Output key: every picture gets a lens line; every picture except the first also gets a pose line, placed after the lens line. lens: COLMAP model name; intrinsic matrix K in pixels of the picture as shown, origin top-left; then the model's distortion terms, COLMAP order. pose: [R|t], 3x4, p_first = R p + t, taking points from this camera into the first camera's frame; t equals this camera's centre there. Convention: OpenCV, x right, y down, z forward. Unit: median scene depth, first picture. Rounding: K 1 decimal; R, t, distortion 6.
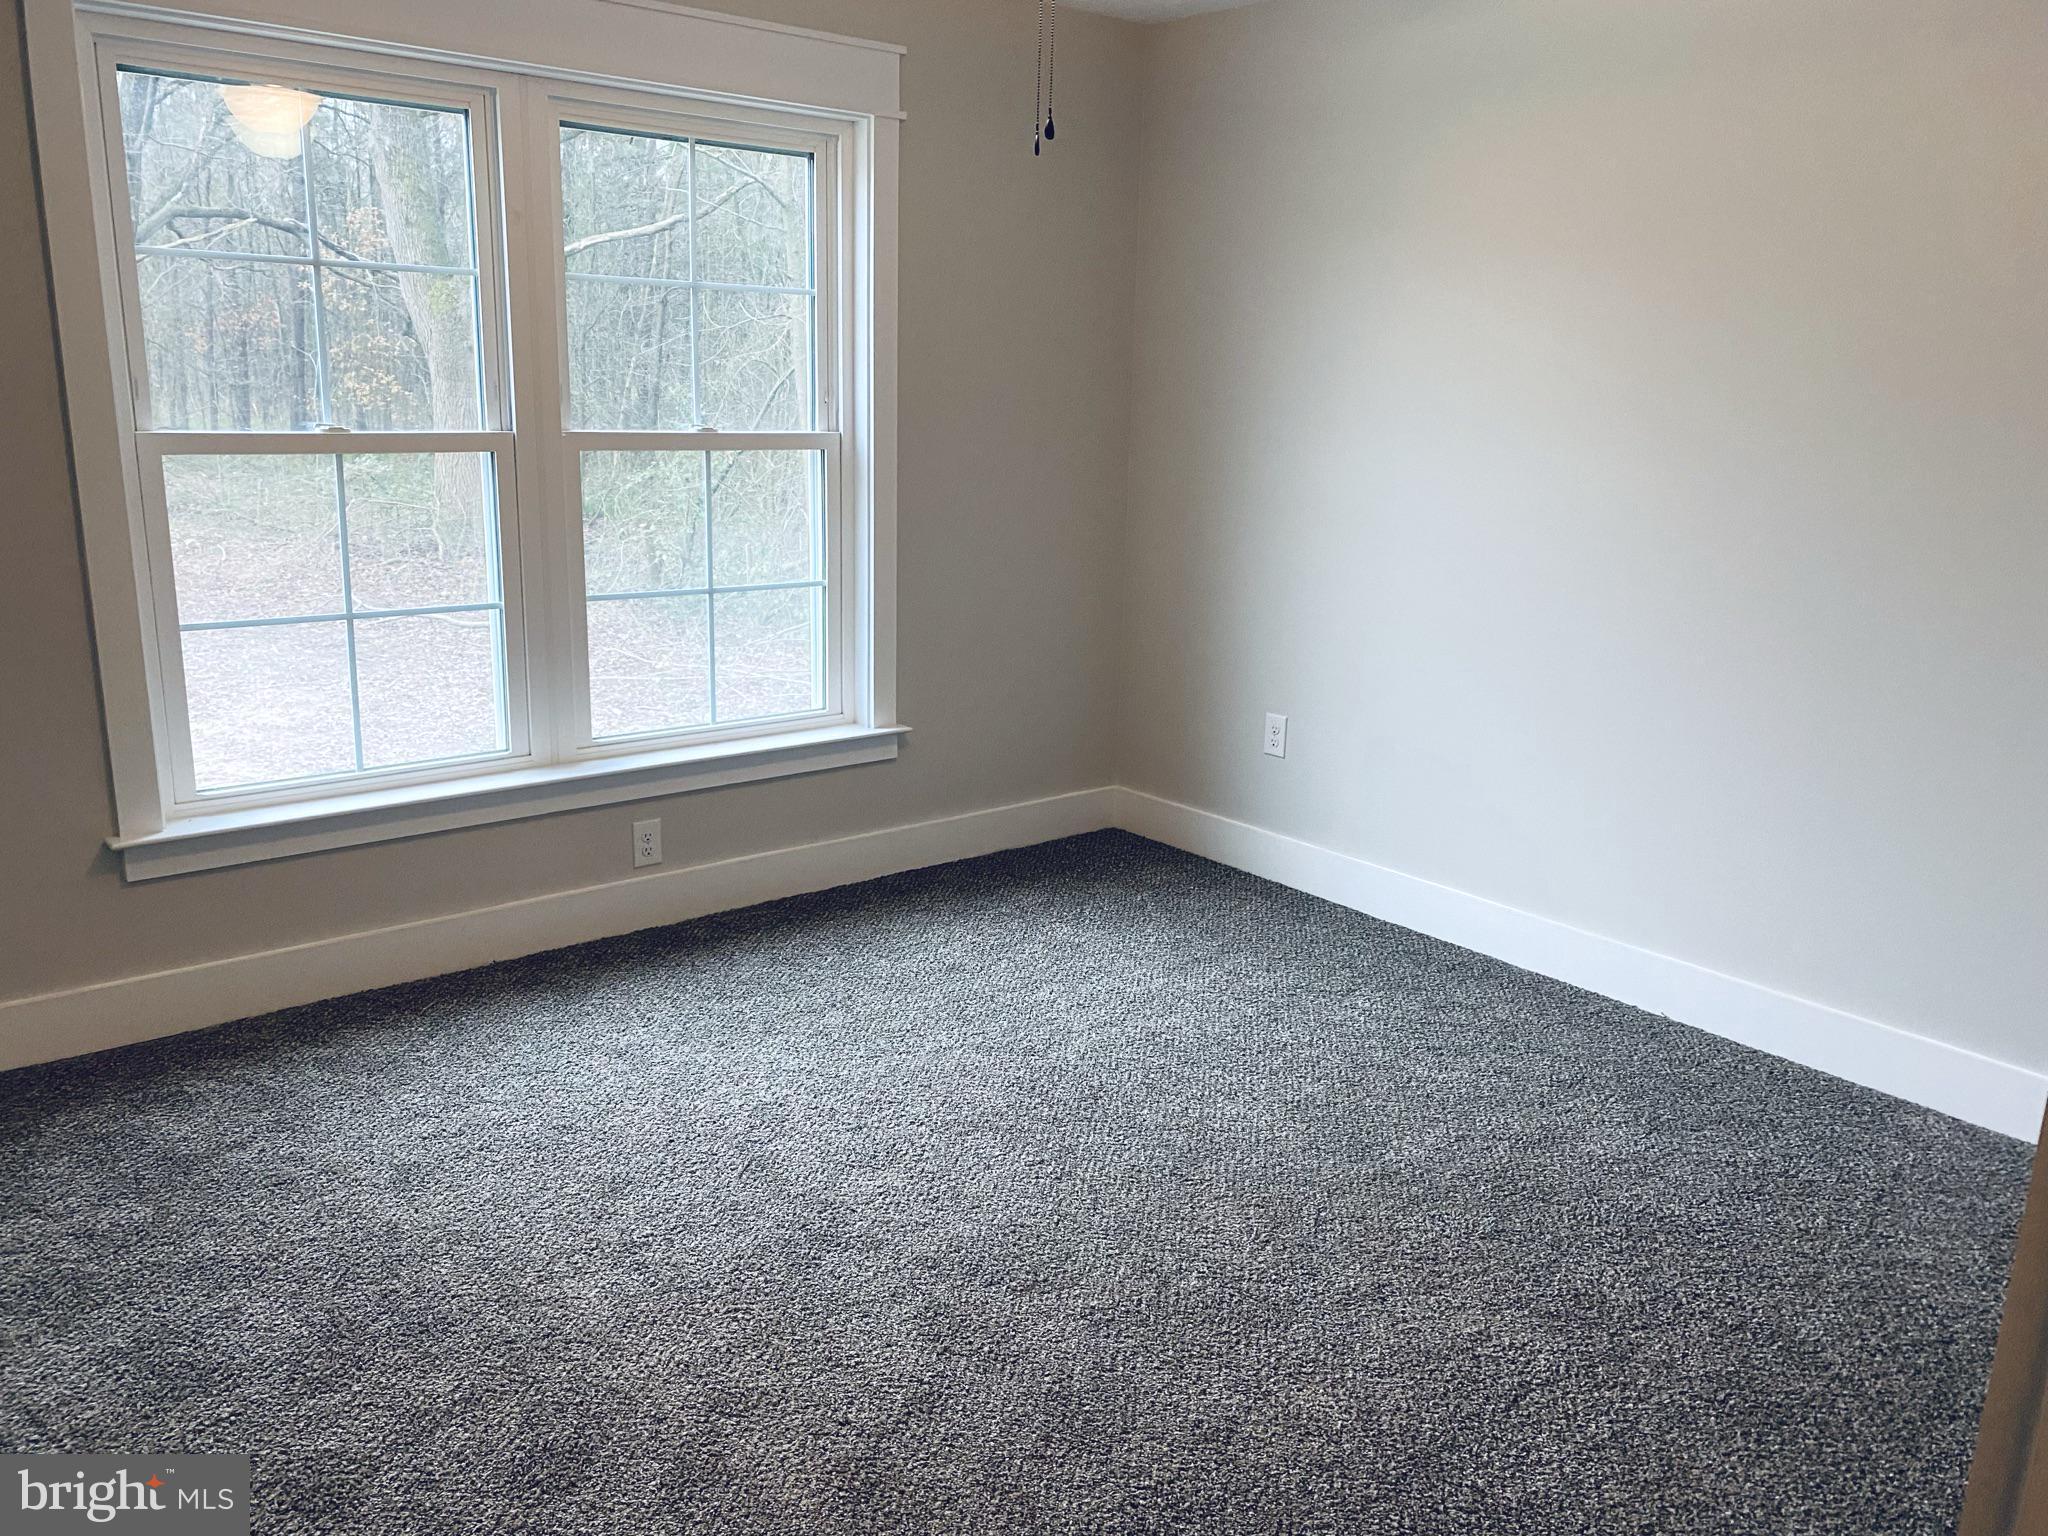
lens RADIAL K [[1562.5, 0, 1041.3], [0, 1562.5, 776.5], [0, 0, 1]] dist [0.016448, -0.006008]
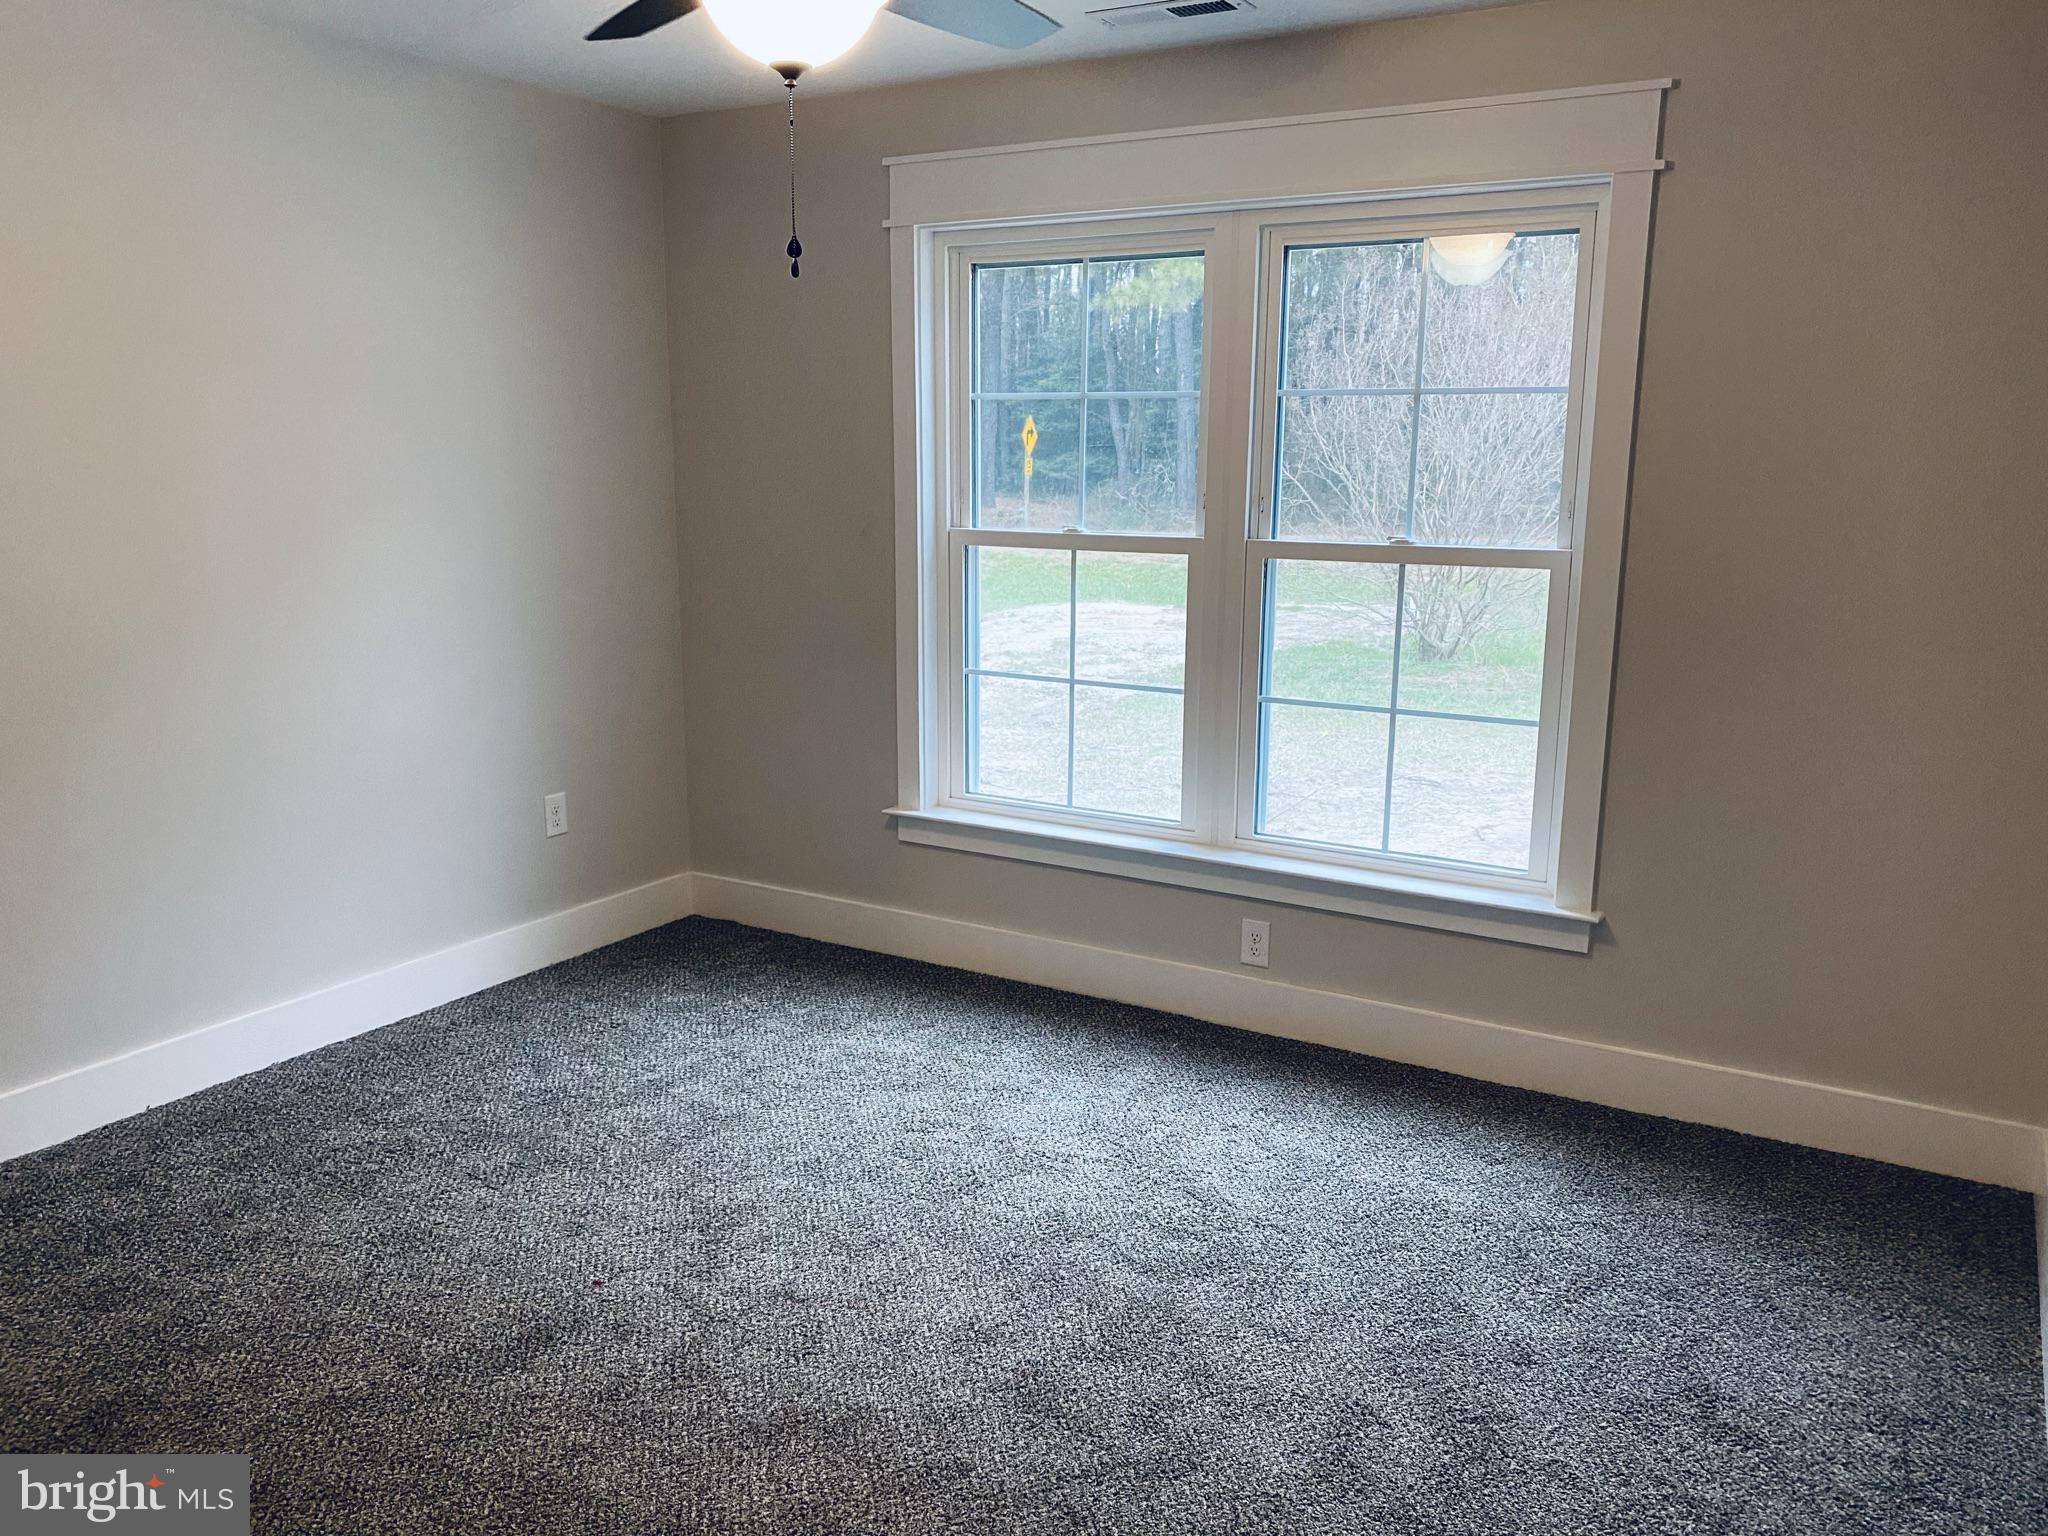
lens RADIAL K [[1562.5, 0, 1041.3], [0, 1562.5, 776.5], [0, 0, 1]] dist [0.016448, -0.006008]
pose [[0.331409, 0.163770, -0.929165, 0.622615], [-0.240207, 0.967014, 0.084765, -0.113974], [0.912397, 0.195100, 0.359815, 0.496286]]
